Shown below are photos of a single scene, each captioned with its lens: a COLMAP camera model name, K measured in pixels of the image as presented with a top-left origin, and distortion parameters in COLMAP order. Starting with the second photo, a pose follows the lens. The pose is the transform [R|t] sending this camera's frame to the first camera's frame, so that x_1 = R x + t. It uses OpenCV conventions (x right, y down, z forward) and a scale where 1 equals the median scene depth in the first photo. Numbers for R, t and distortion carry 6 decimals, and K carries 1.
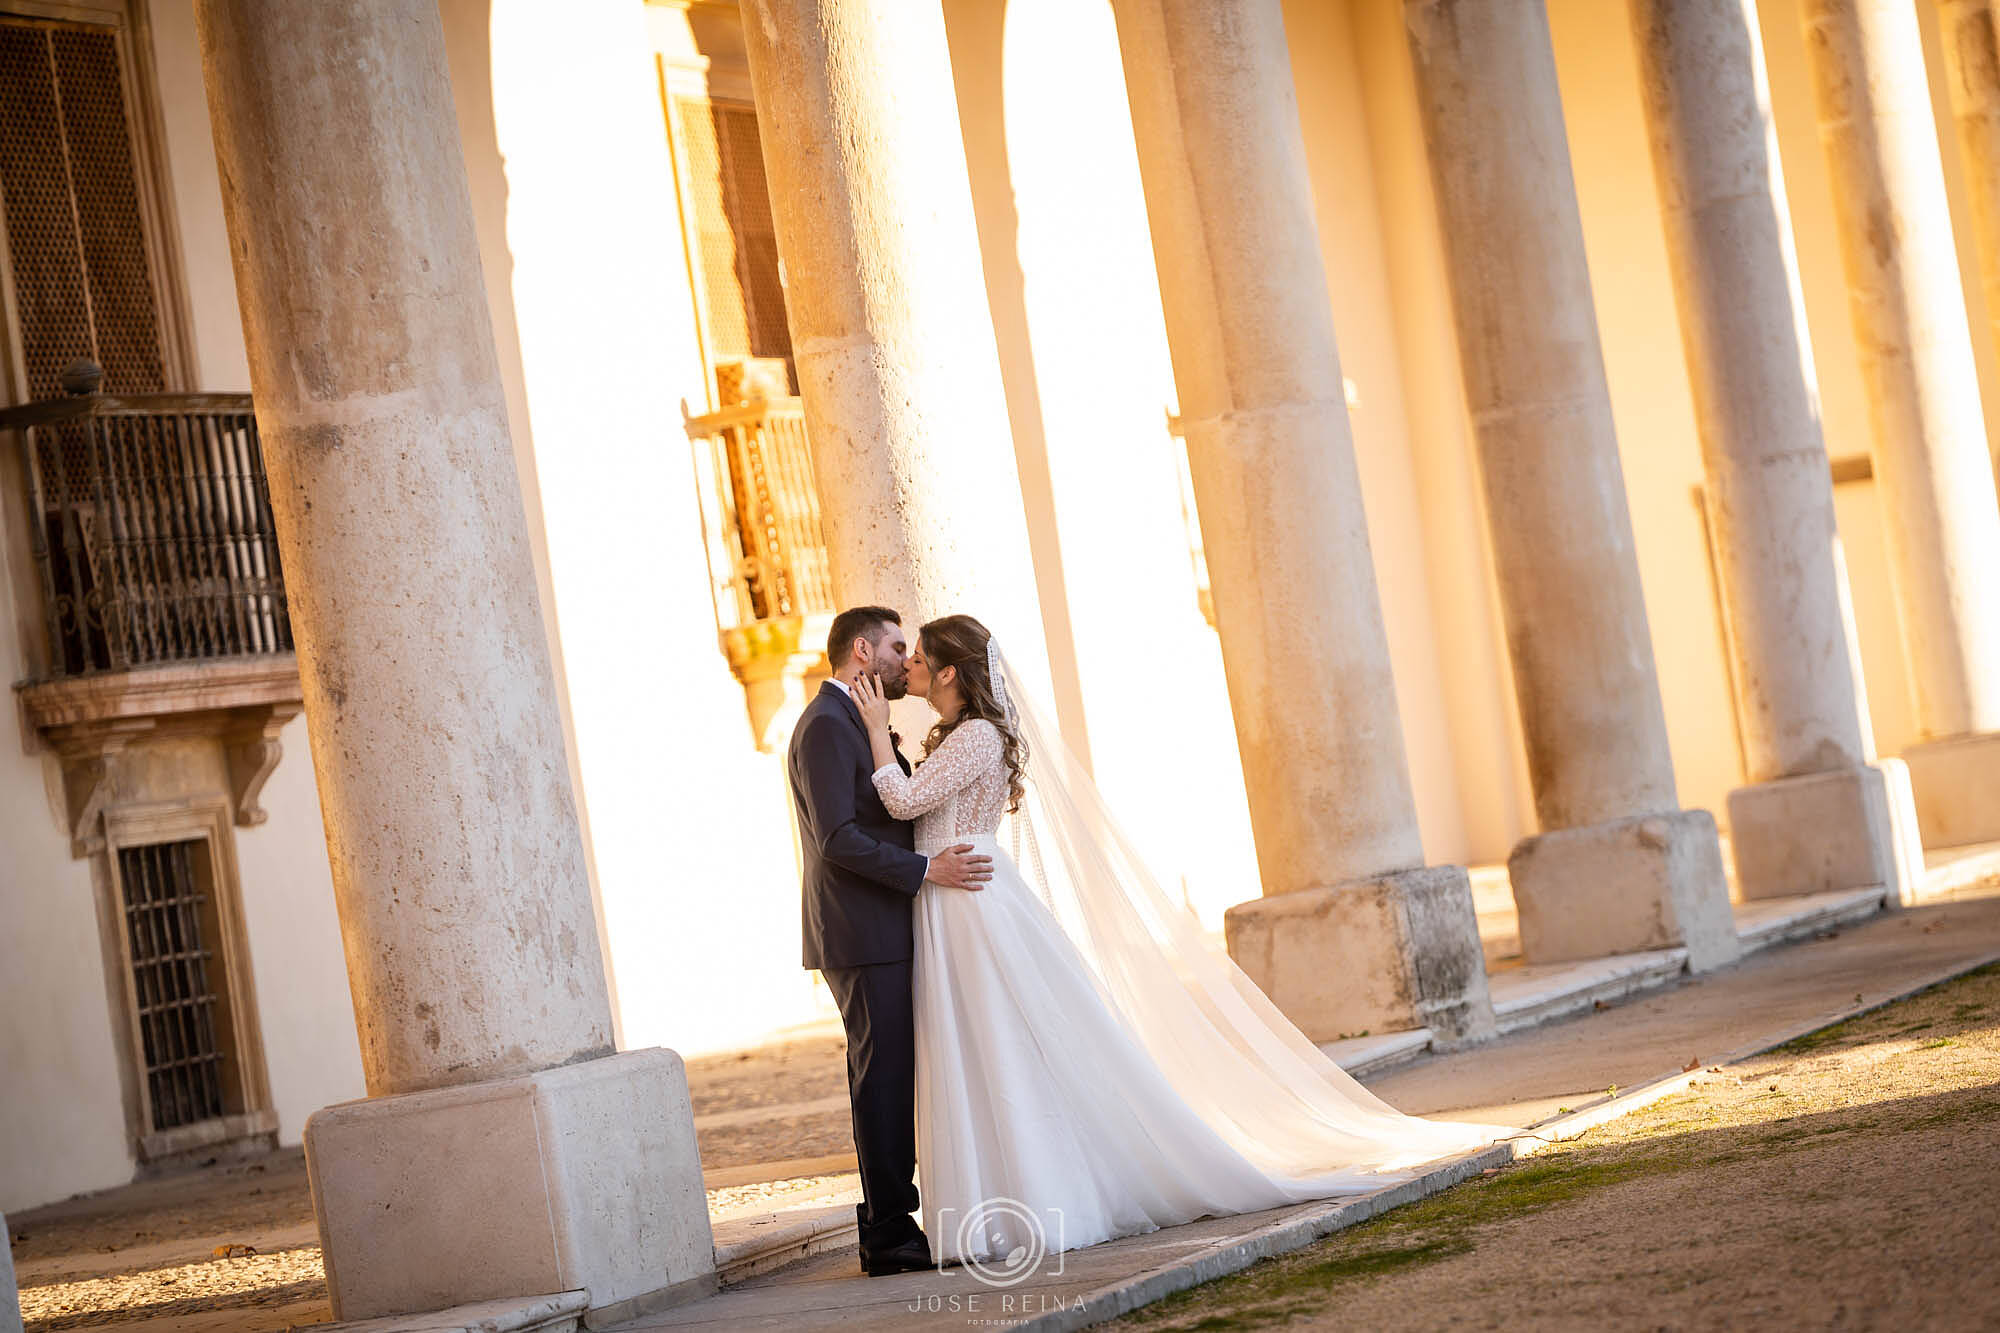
lens RADIAL K [[5278.2, 0, 1000.0], [0, 5278.2, 666.5], [0, 0, 1]] dist [0.063653, -1.025411]
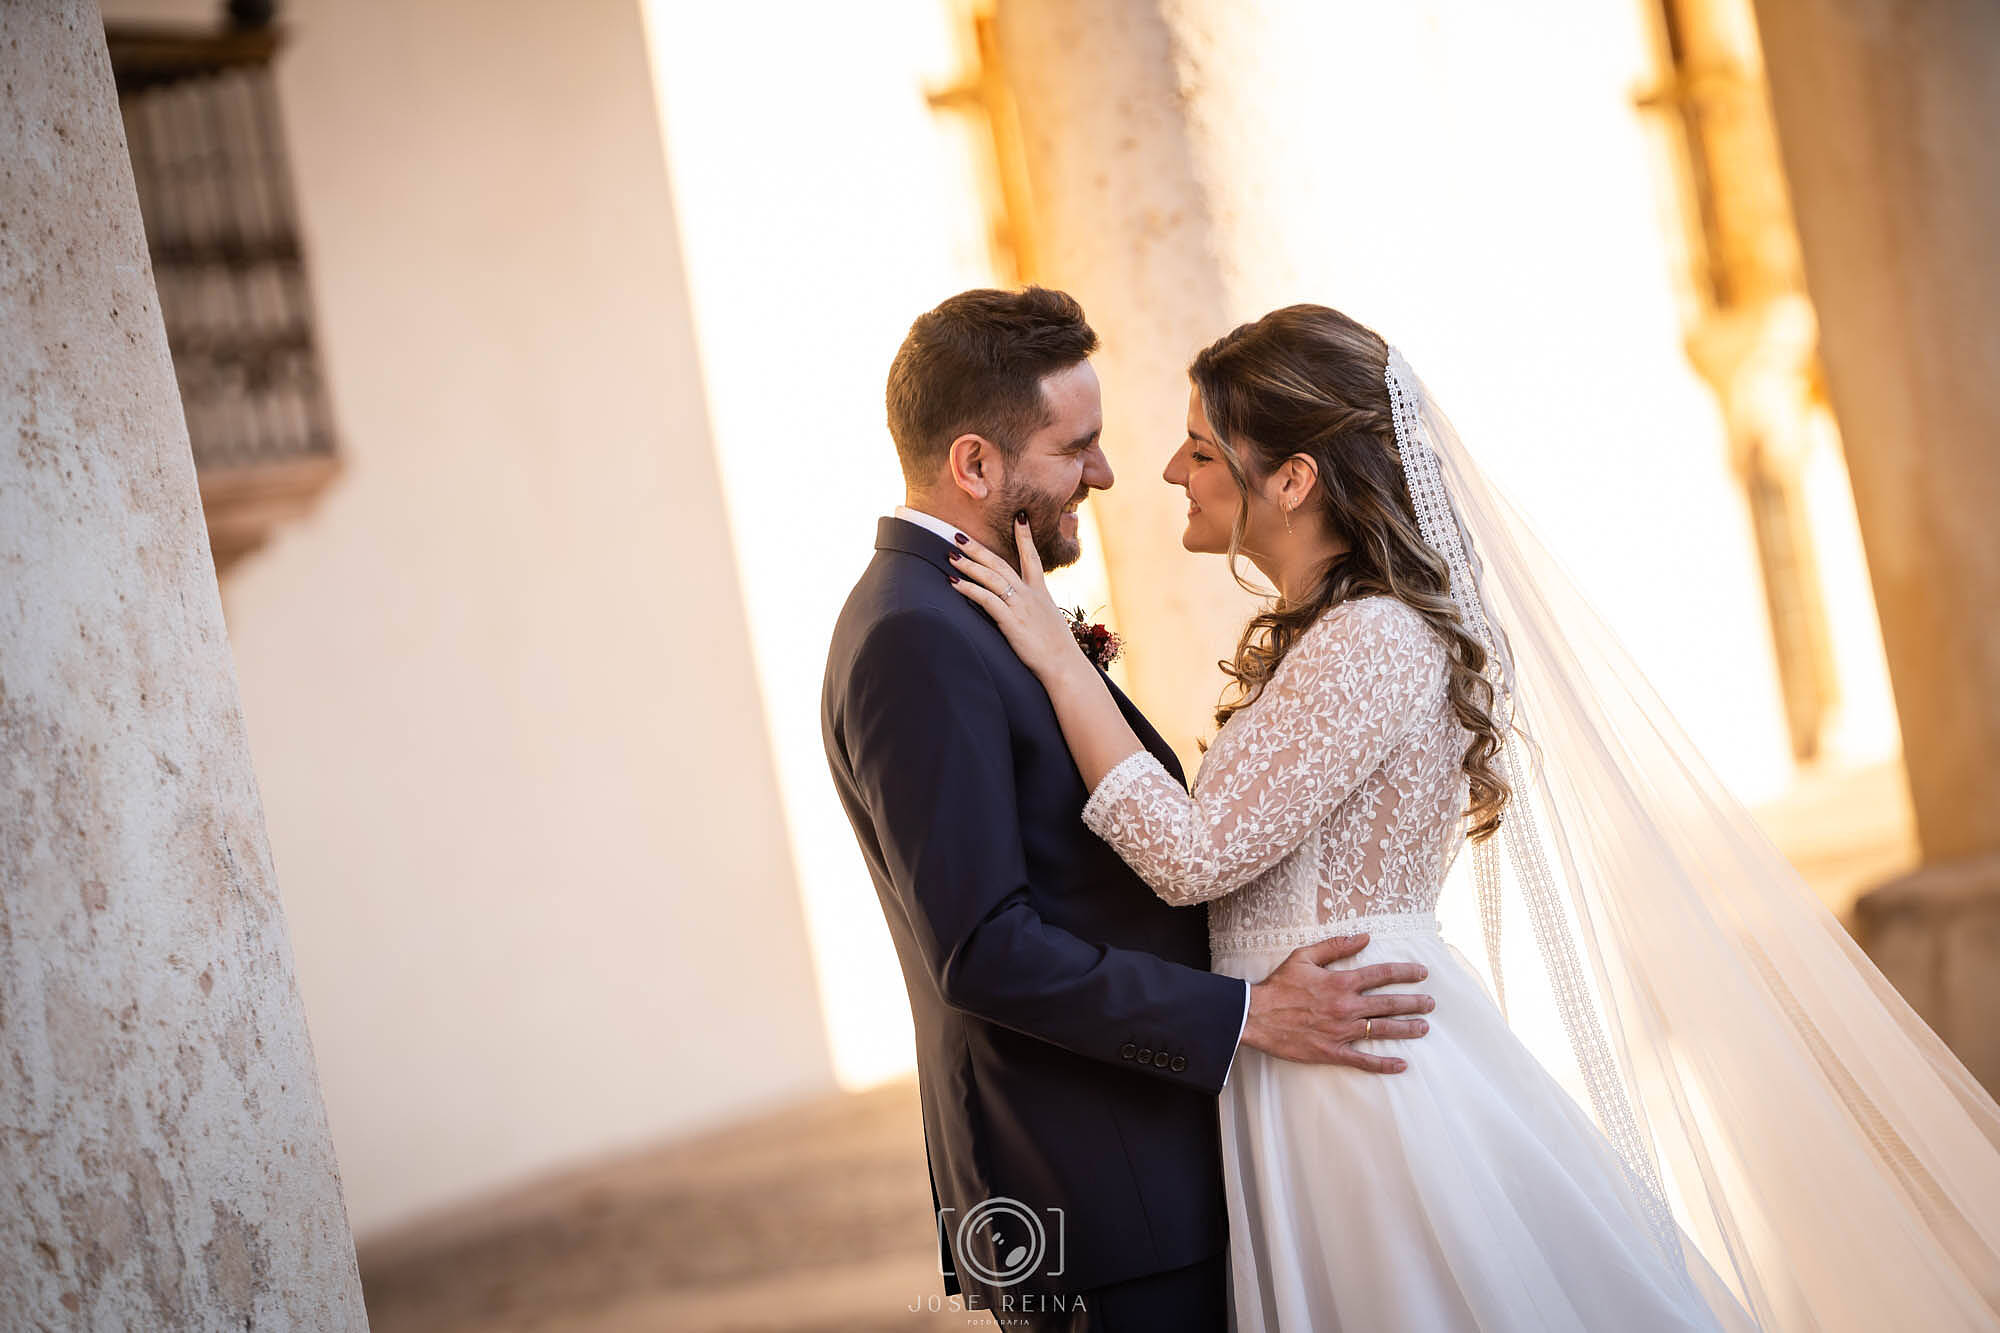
lens RADIAL K [[5531.2, 0, 1115.7], [0, 5531.2, 661.1], [0, 0, 1]] dist [0.041454, -0.524556]
pose [[0.997659, -0.025155, -0.063589, 0.002024], [0.027920, 0.998686, 0.042972, -0.002453], [0.062424, -0.044647, 0.997051, 0.619551]]
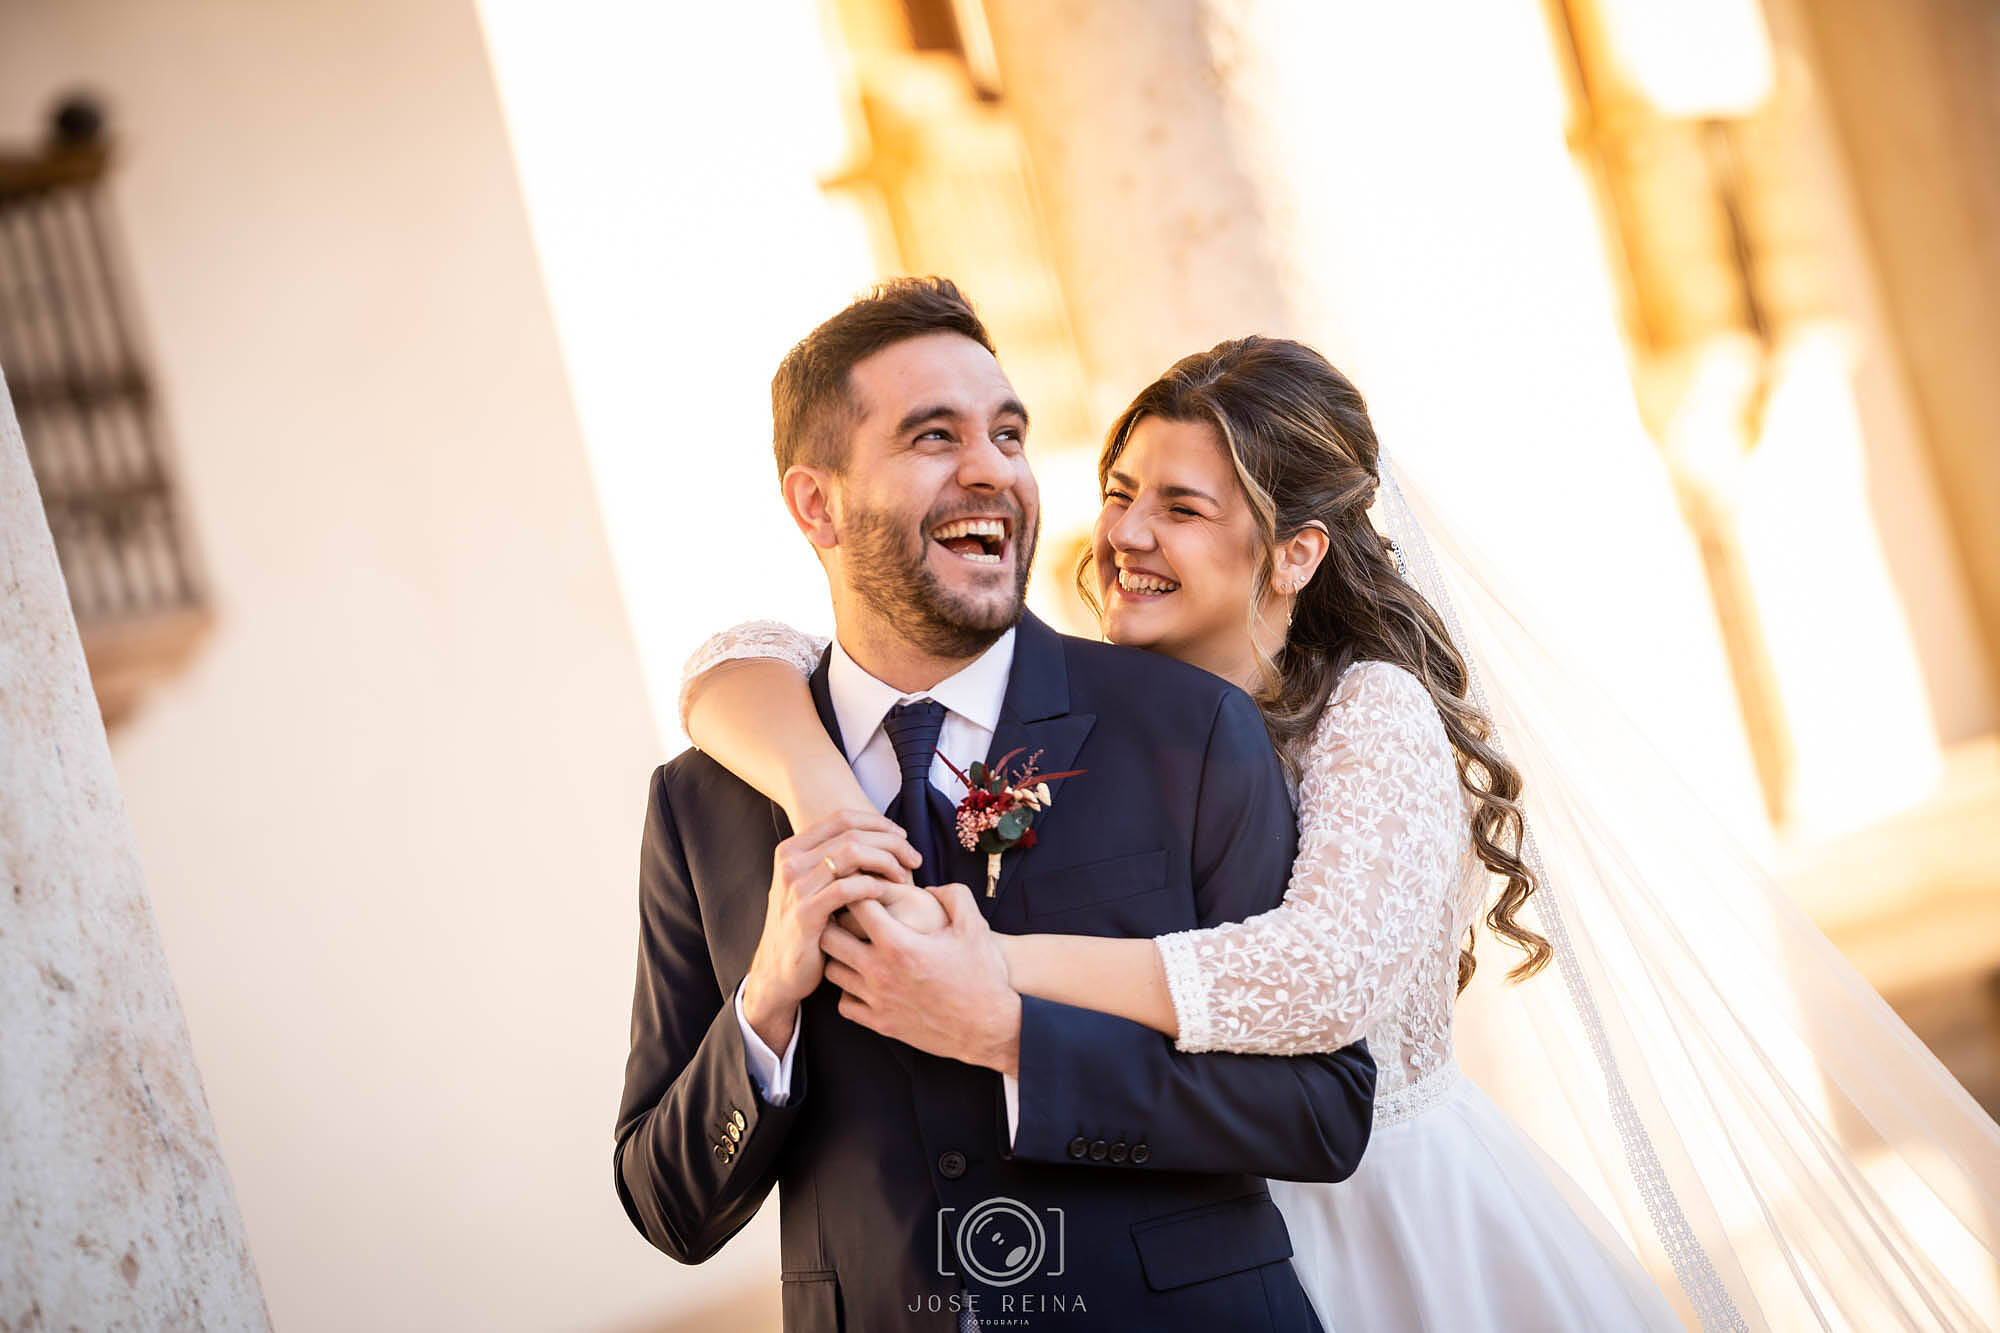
lens RADIAL K [[5278.2, 0, 1000.0], [0, 5278.2, 666.5], [0, 0, 1]] dist [0.063653, -1.025411]
pose [[0.993528, -0.102464, -0.049022, -0.023985], [0.103550, 0.994420, 0.020156, 0.002778], [0.046683, -0.025102, 0.998594, 0.725222]]
